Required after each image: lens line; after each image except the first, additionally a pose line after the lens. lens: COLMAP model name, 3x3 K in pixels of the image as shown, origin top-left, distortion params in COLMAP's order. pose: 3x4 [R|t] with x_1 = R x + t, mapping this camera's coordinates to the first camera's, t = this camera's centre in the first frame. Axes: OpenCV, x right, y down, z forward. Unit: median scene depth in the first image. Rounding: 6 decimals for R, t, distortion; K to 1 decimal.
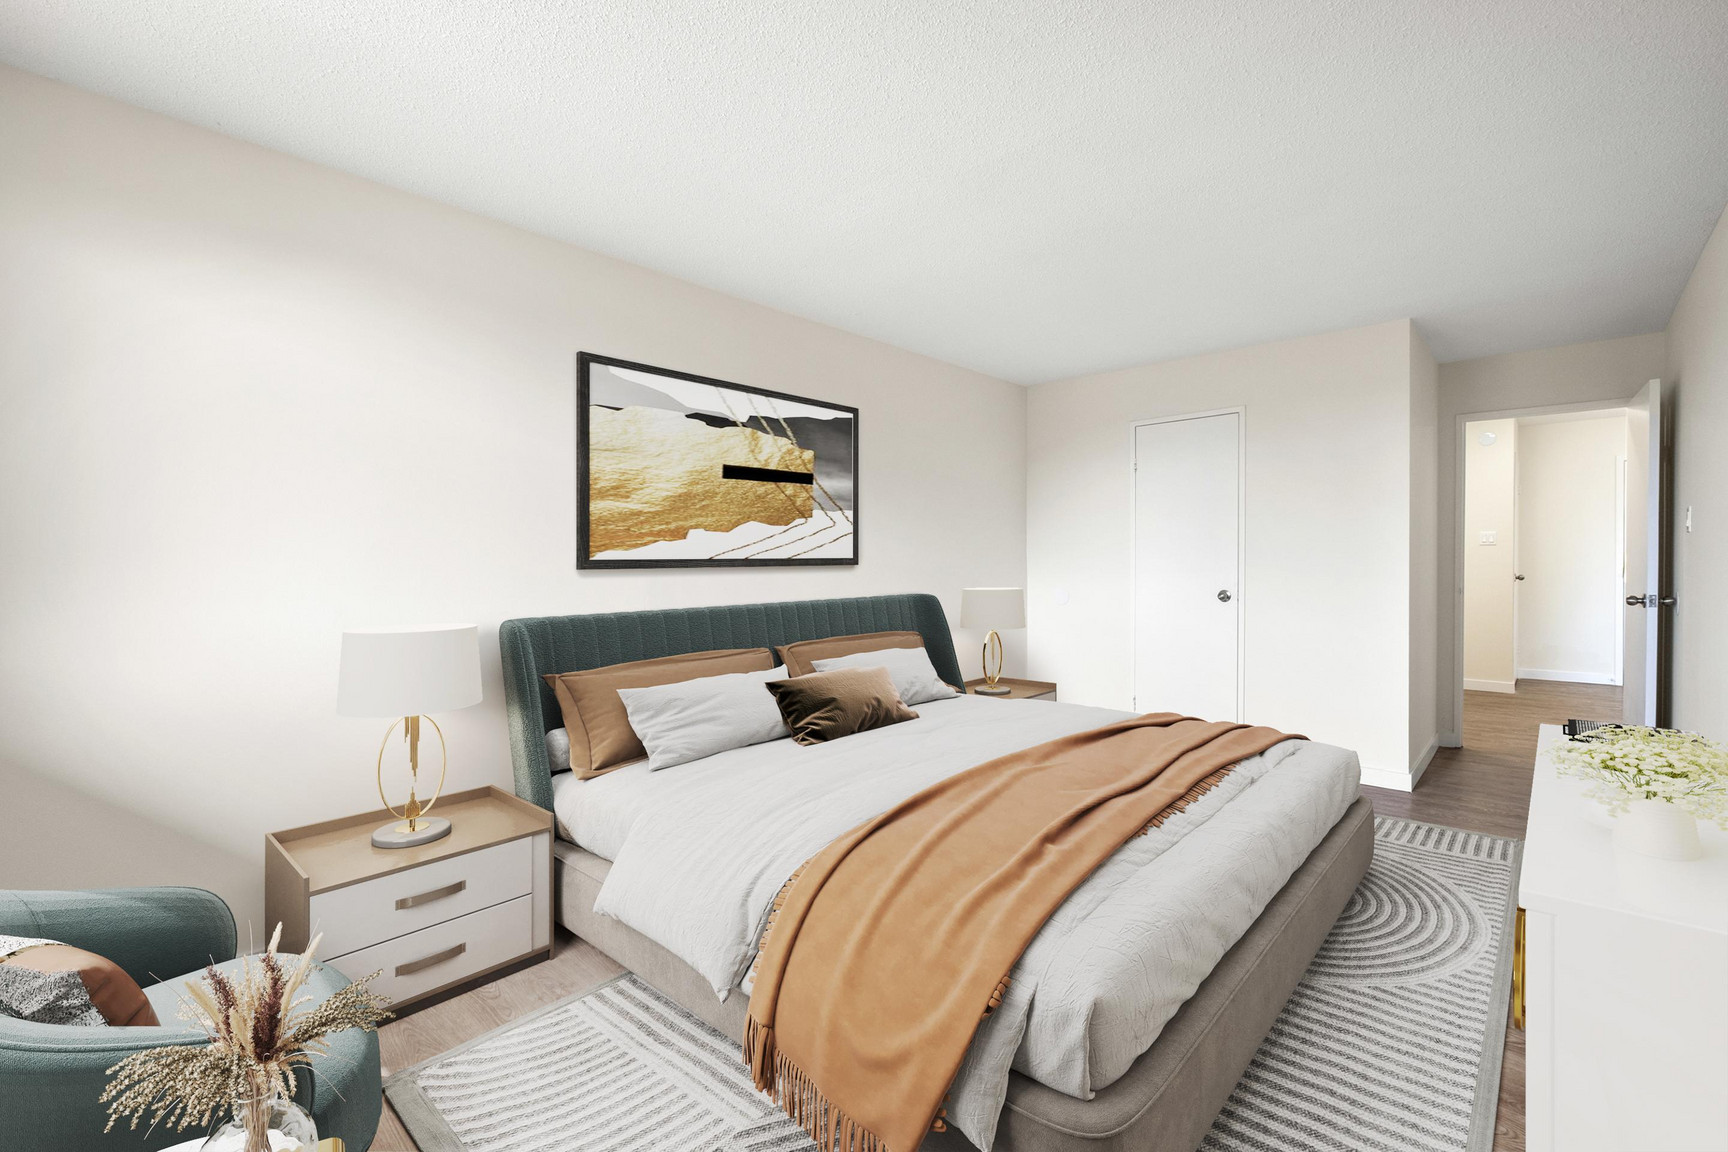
lens RADIAL K [[763.5, 0, 862.5], [0, 763.5, 574.9], [0, 0, 1]] dist [0.000223, -0.000061]
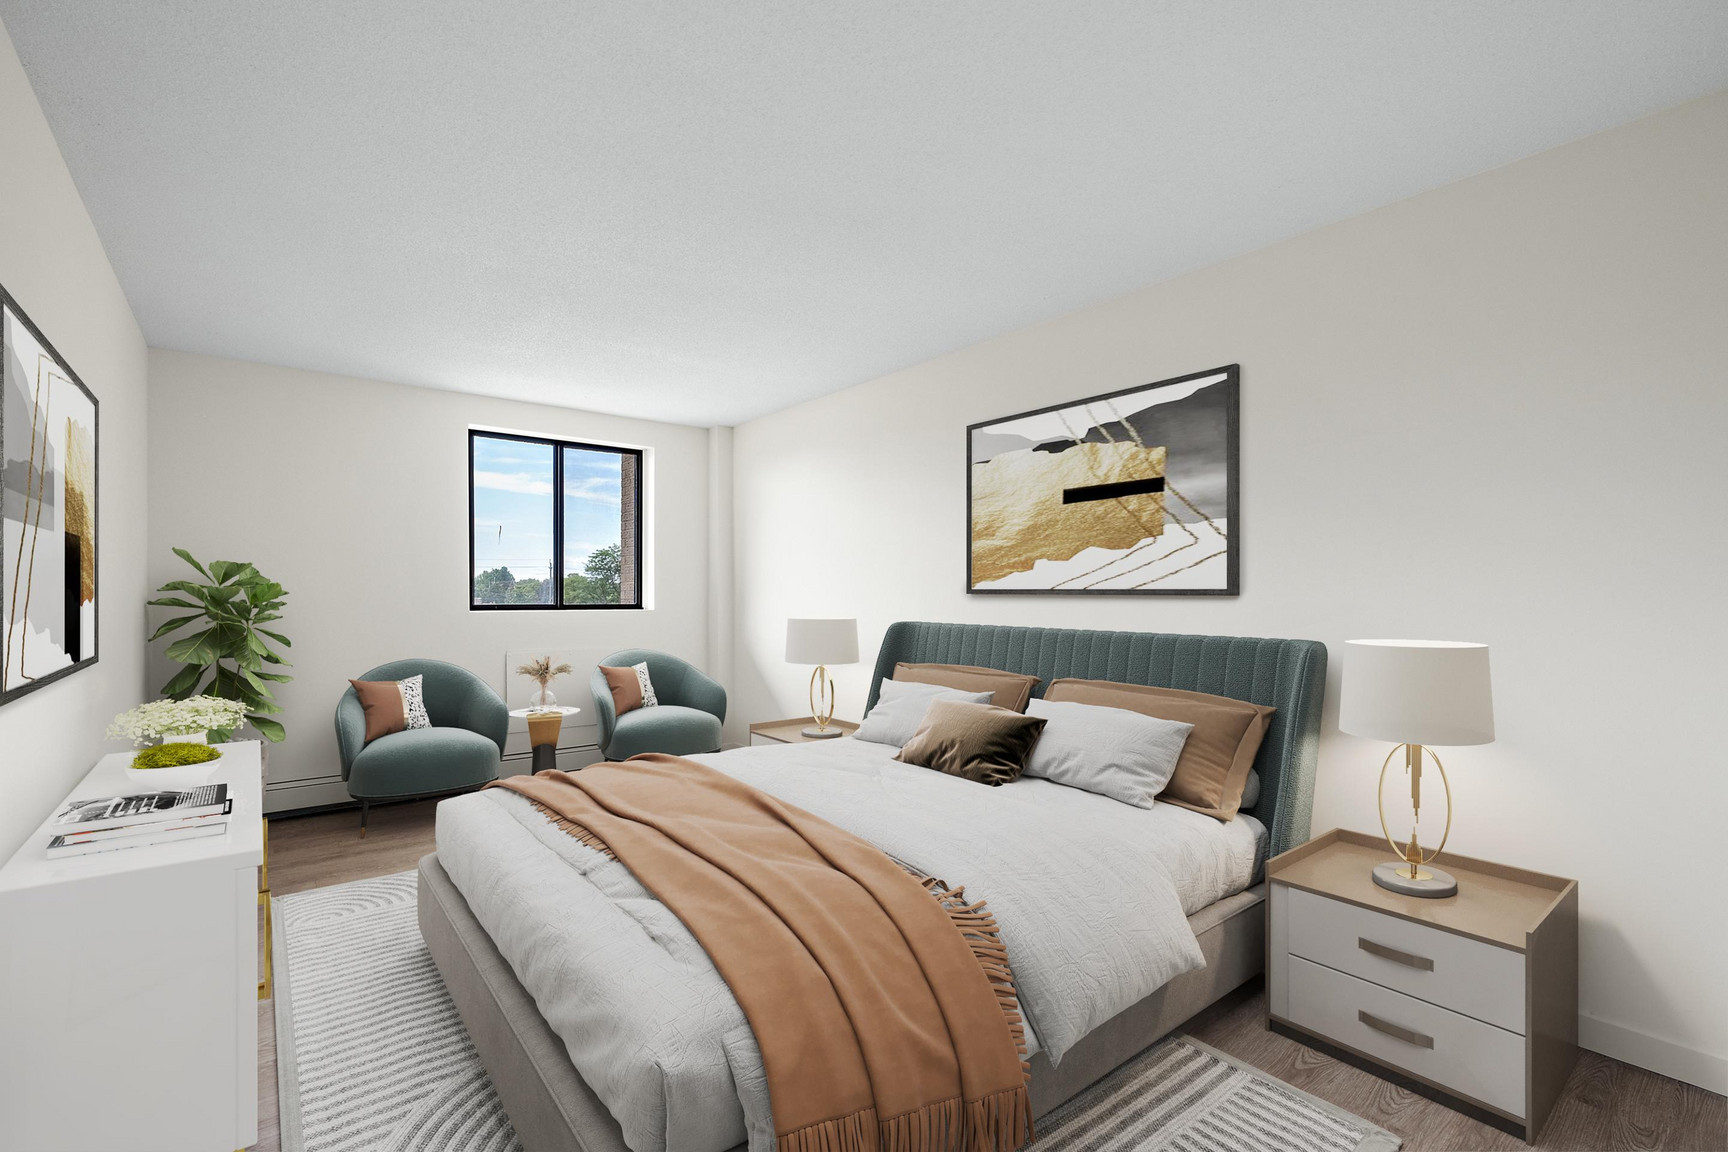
lens RADIAL K [[763.5, 0, 862.5], [0, 763.5, 574.9], [0, 0, 1]] dist [0.000223, -0.000061]
pose [[-0.156107, -0.002388, -0.987737, 0.769928], [-0.007369, 0.999972, -0.001253, -0.034388], [0.987713, 0.007083, -0.156120, 0.873770]]
